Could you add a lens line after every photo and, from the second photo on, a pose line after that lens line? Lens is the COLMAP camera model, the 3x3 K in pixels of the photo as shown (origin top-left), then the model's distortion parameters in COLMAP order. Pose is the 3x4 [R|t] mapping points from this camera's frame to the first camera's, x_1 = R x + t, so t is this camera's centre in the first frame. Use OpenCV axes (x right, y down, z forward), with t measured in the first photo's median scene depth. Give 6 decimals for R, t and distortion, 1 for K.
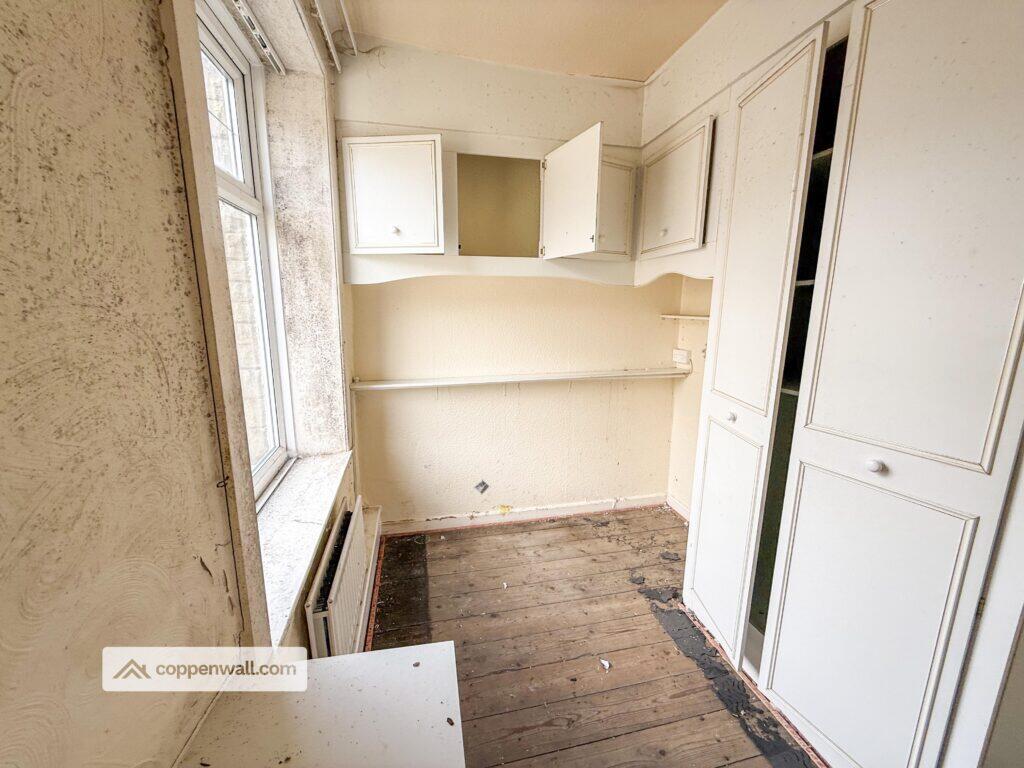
lens RADIAL K [[407.2, 0, 514.1], [0, 407.2, 386.7], [0, 0, 1]] dist [-0.001134, -0.000430]
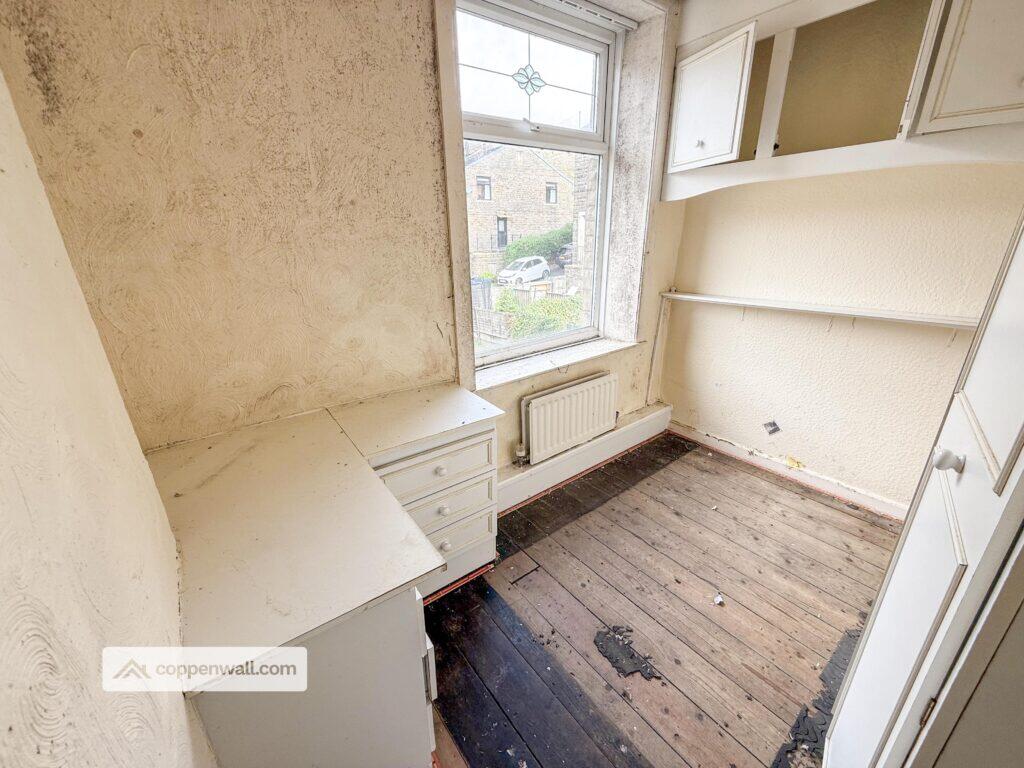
lens RADIAL K [[407.2, 0, 508.1], [0, 407.2, 386.7], [0, 0, 1]] dist [-0.001134, -0.000430]
pose [[0.416234, 0.303433, -0.857134, 0.508404], [-0.158797, 0.952445, 0.260061, 0.020418], [0.895284, 0.027864, 0.444624, 0.080973]]
